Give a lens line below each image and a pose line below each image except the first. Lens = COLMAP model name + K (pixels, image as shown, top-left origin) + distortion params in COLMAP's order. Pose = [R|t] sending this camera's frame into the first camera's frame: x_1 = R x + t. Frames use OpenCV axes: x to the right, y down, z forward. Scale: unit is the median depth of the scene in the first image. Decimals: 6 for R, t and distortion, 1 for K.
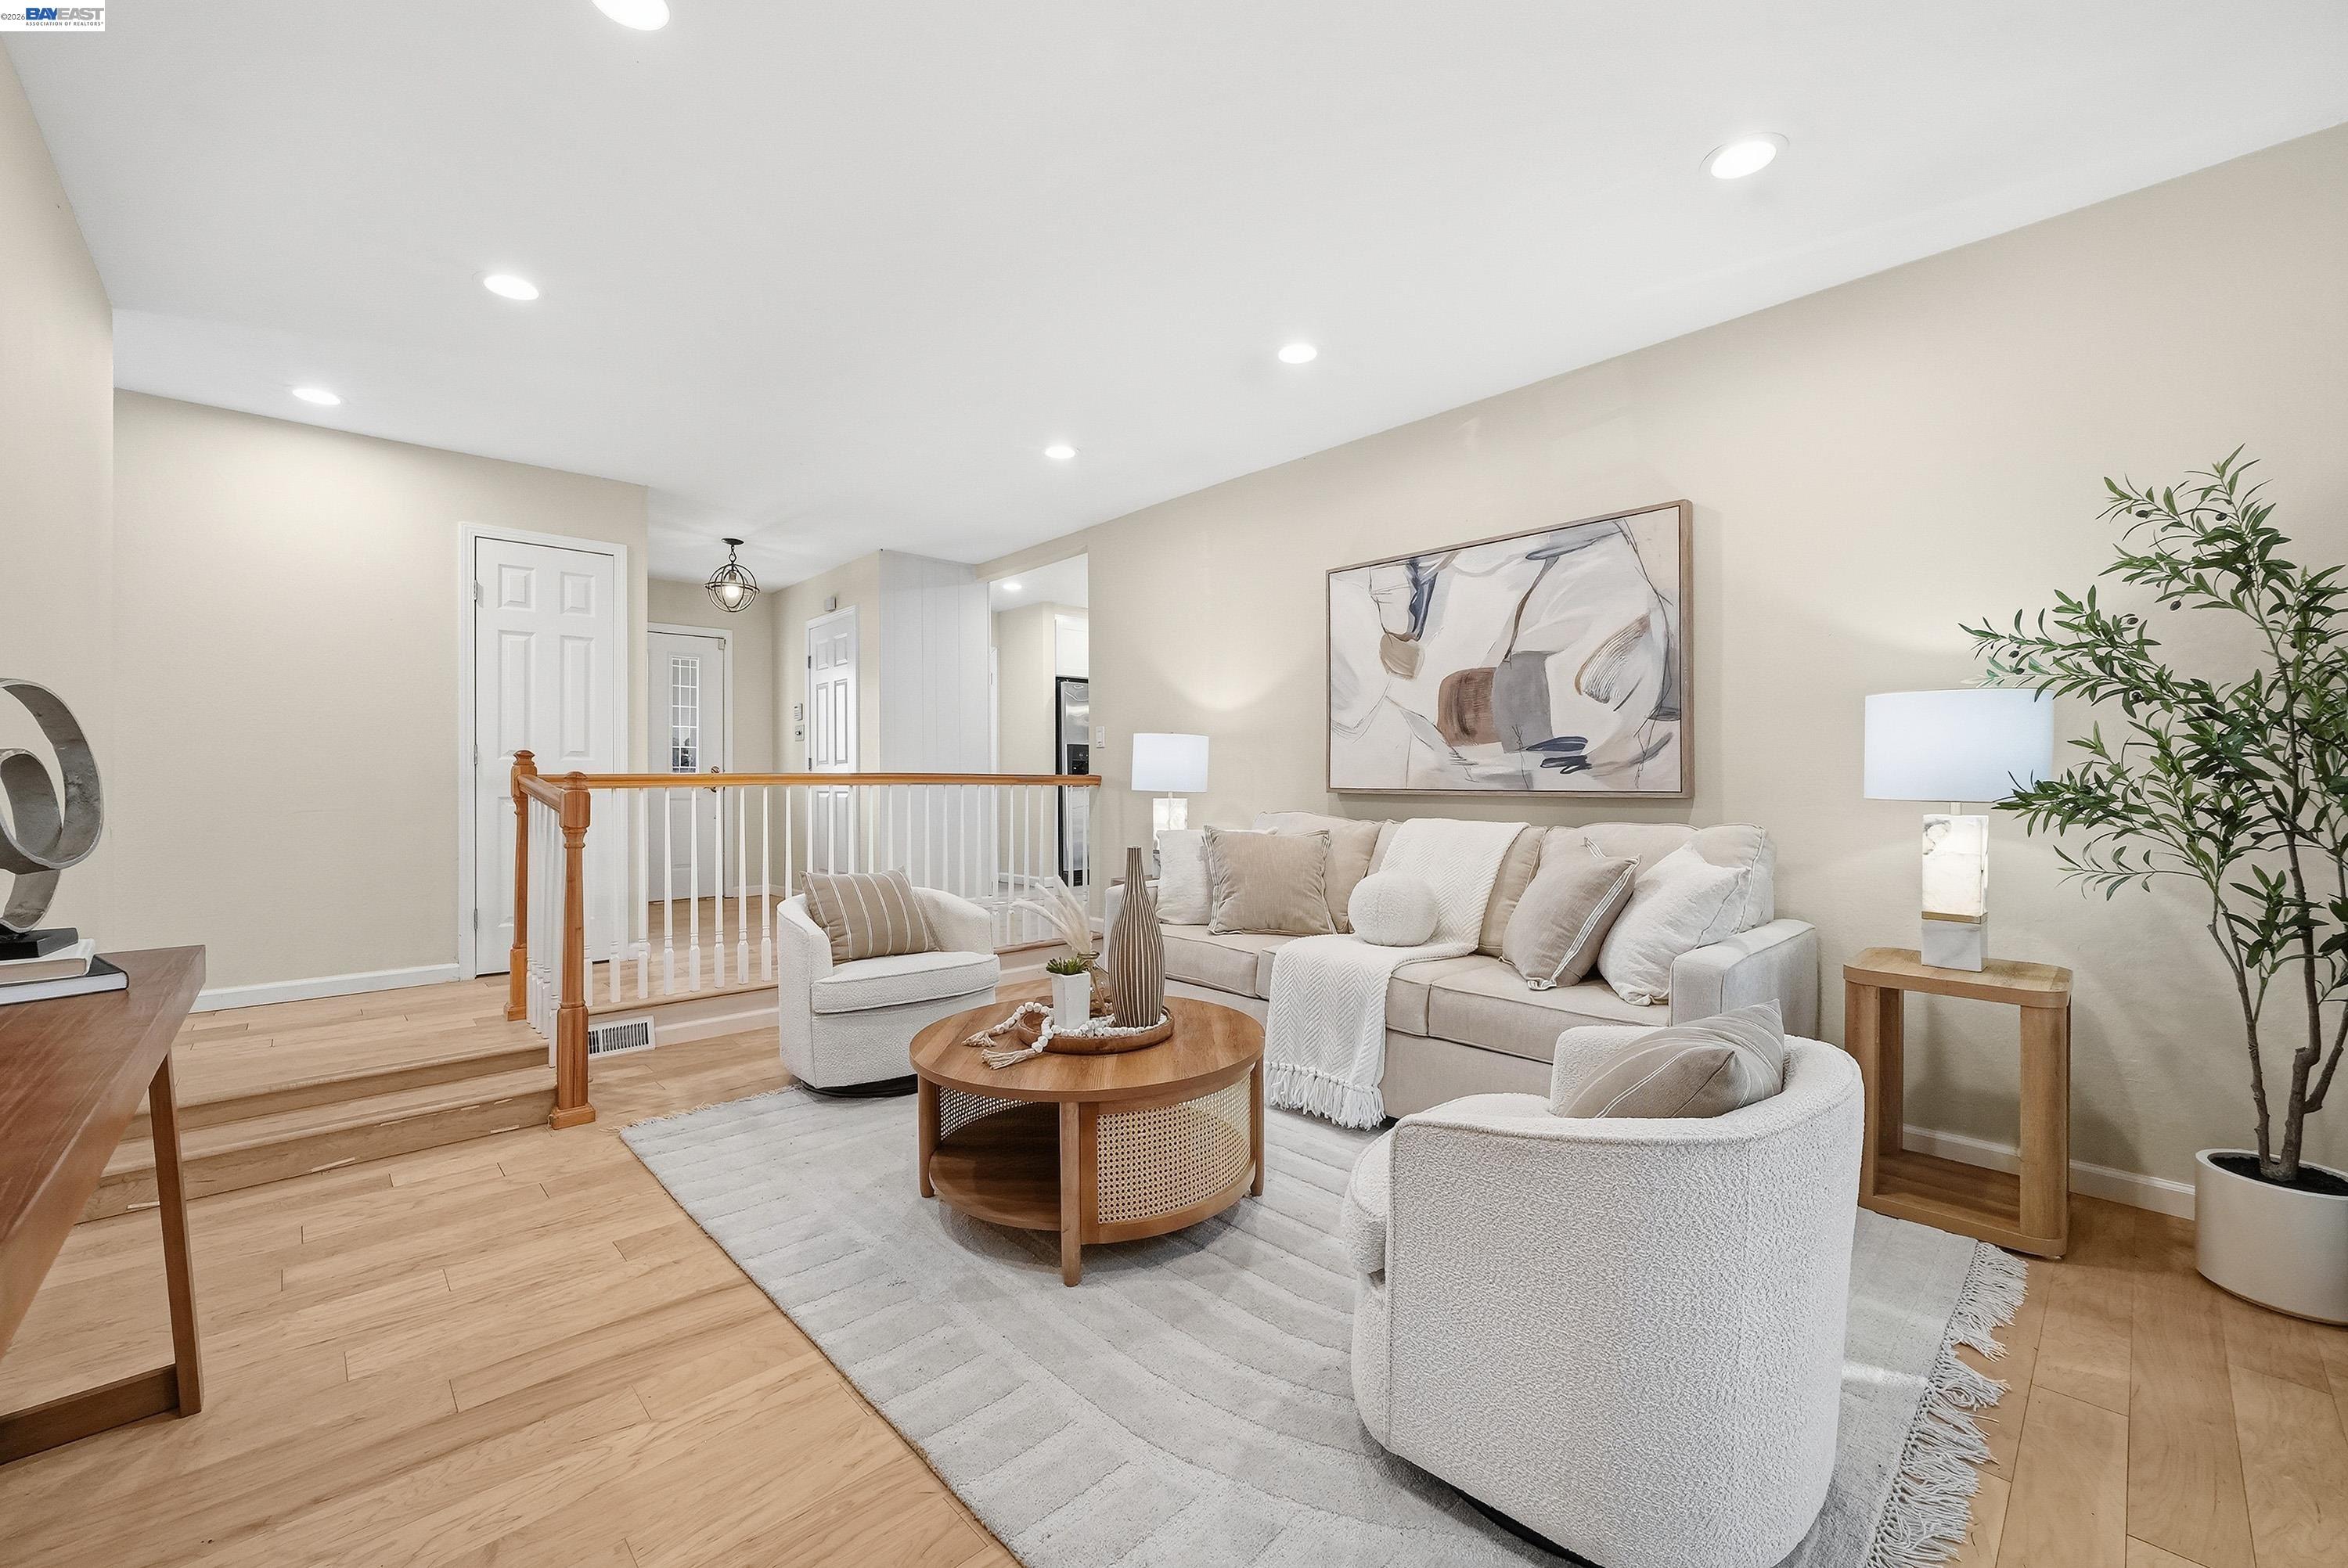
lens RADIAL K [[937.6, 0, 1195.8], [0, 937.6, 781.6], [0, 0, 1]] dist [-0.009269, -0.000726]
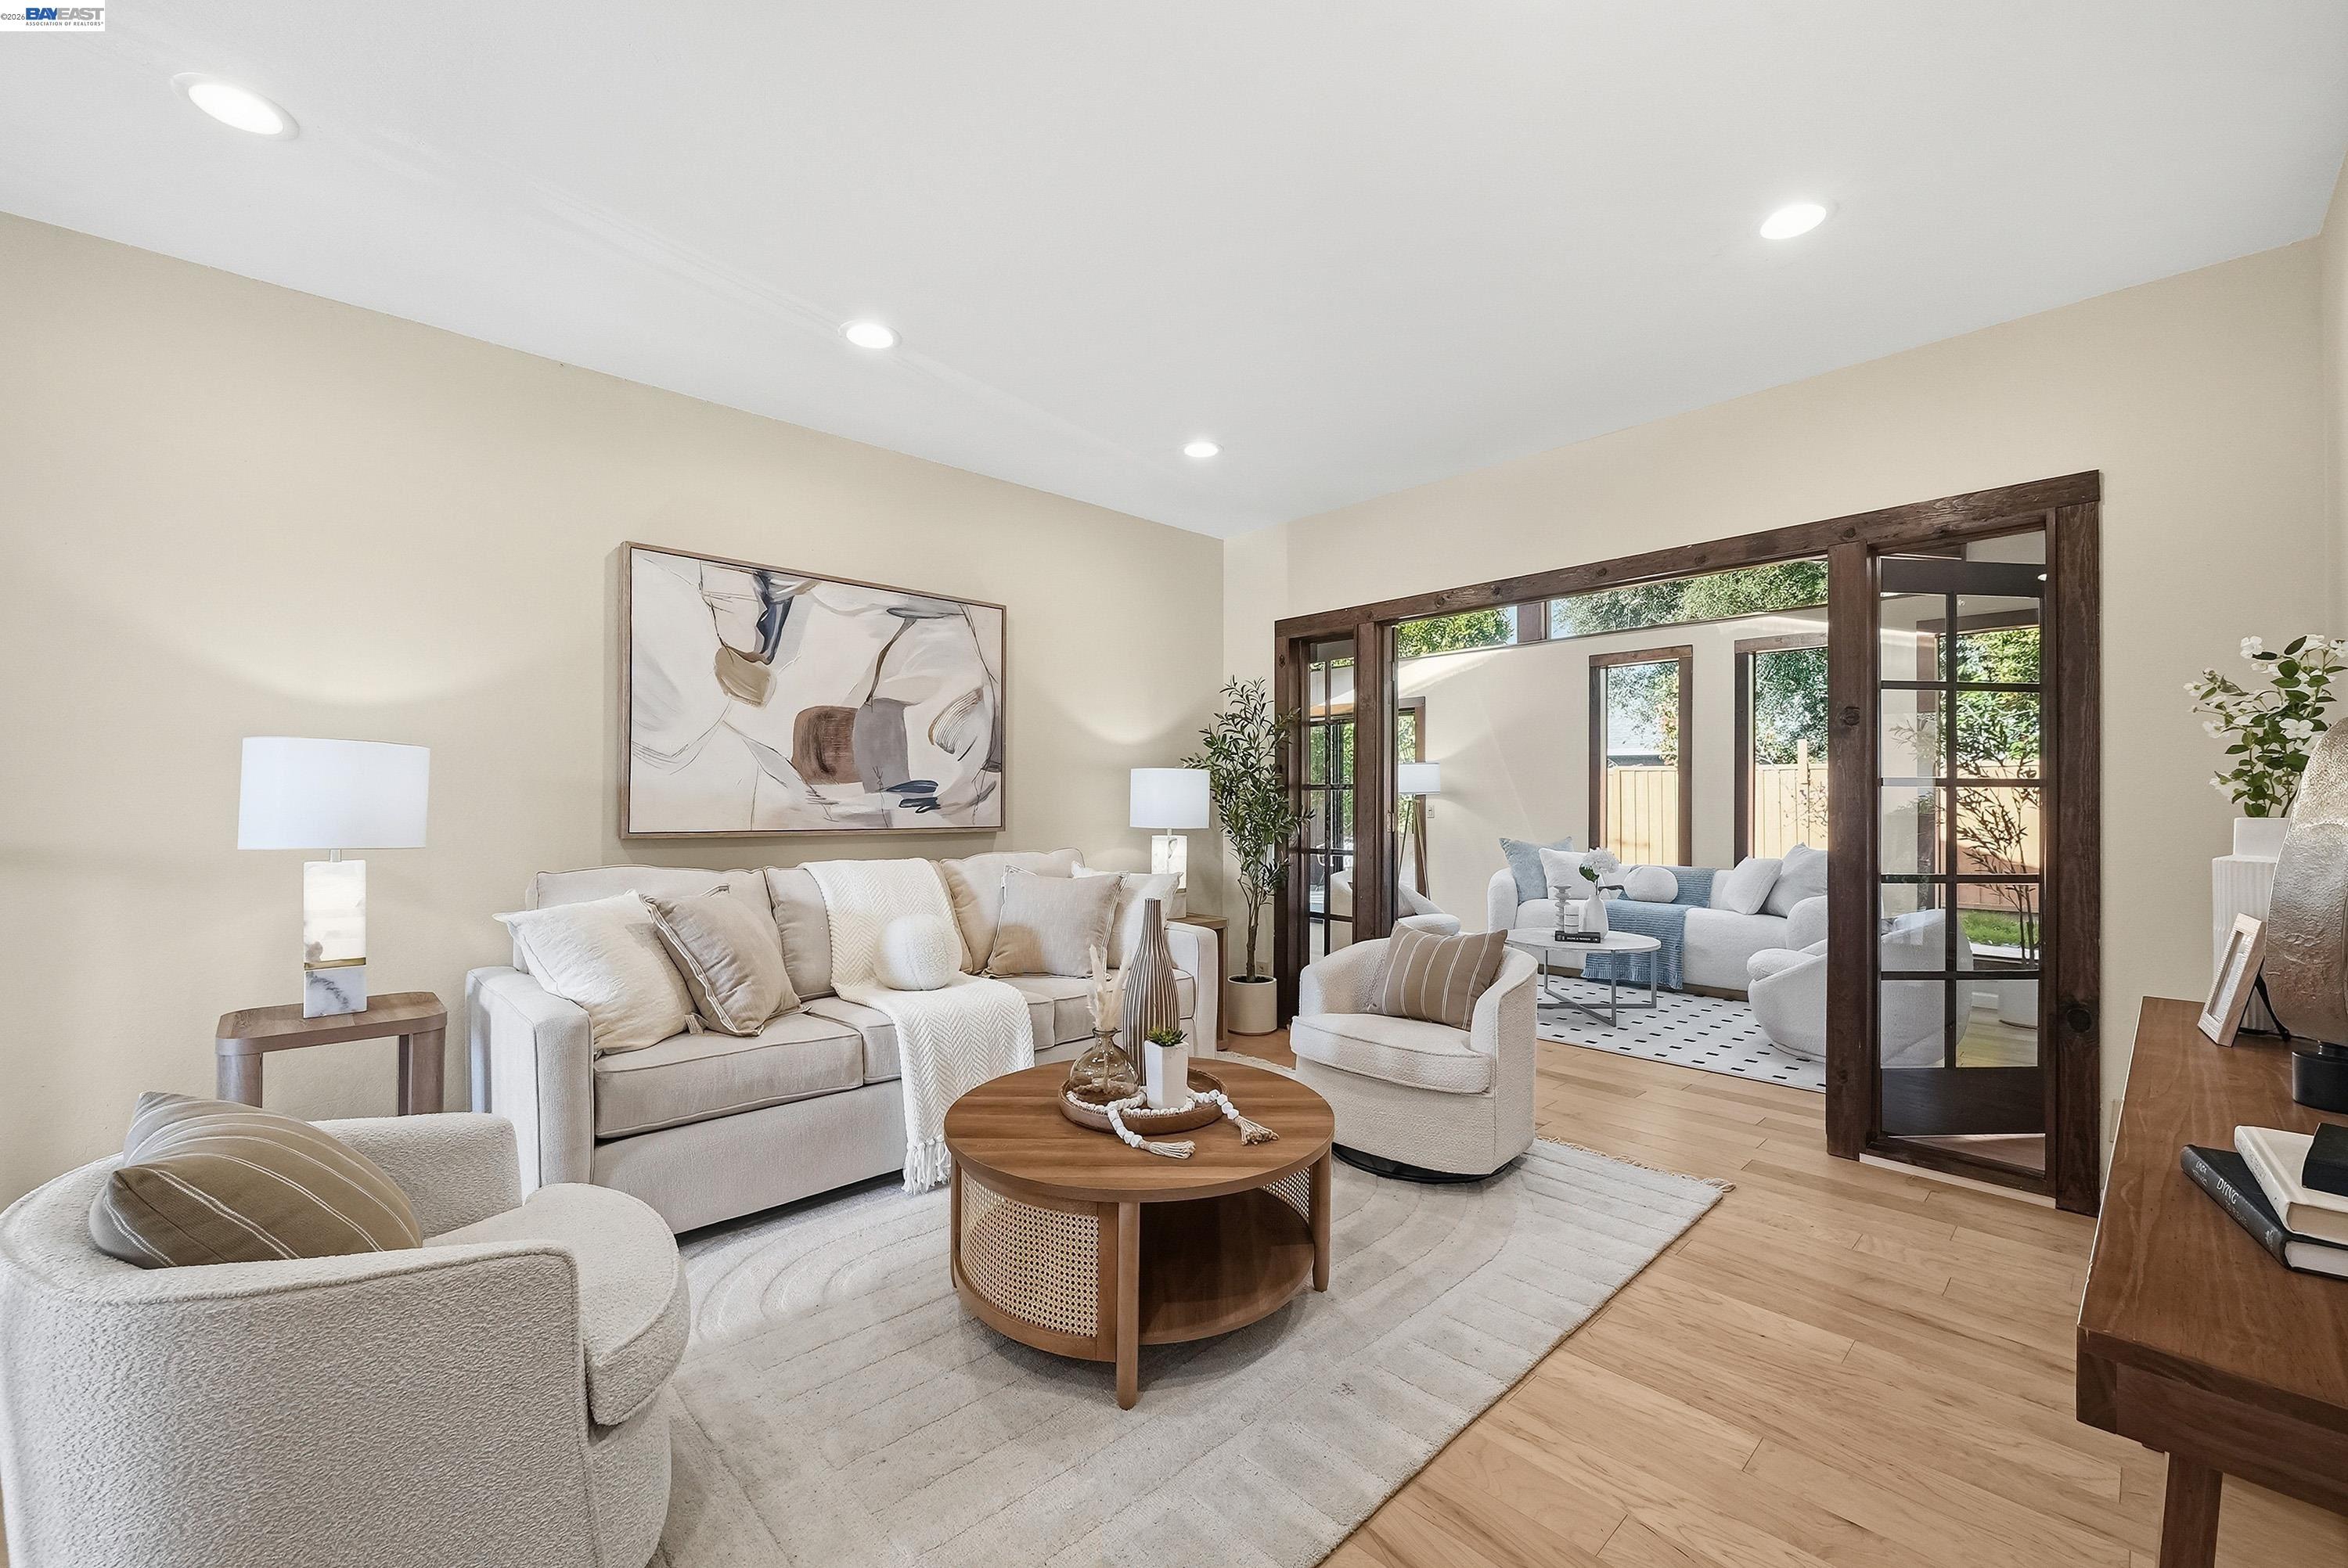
lens RADIAL K [[937.6, 0, 1163.9], [0, 937.6, 793.4], [0, 0, 1]] dist [-0.009269, -0.000726]
pose [[0.025199, 0.008210, 0.999649, -0.702922], [-0.000904, 0.999966, -0.008190, -0.022333], [-0.999682, -0.000698, 0.025206, 0.654330]]
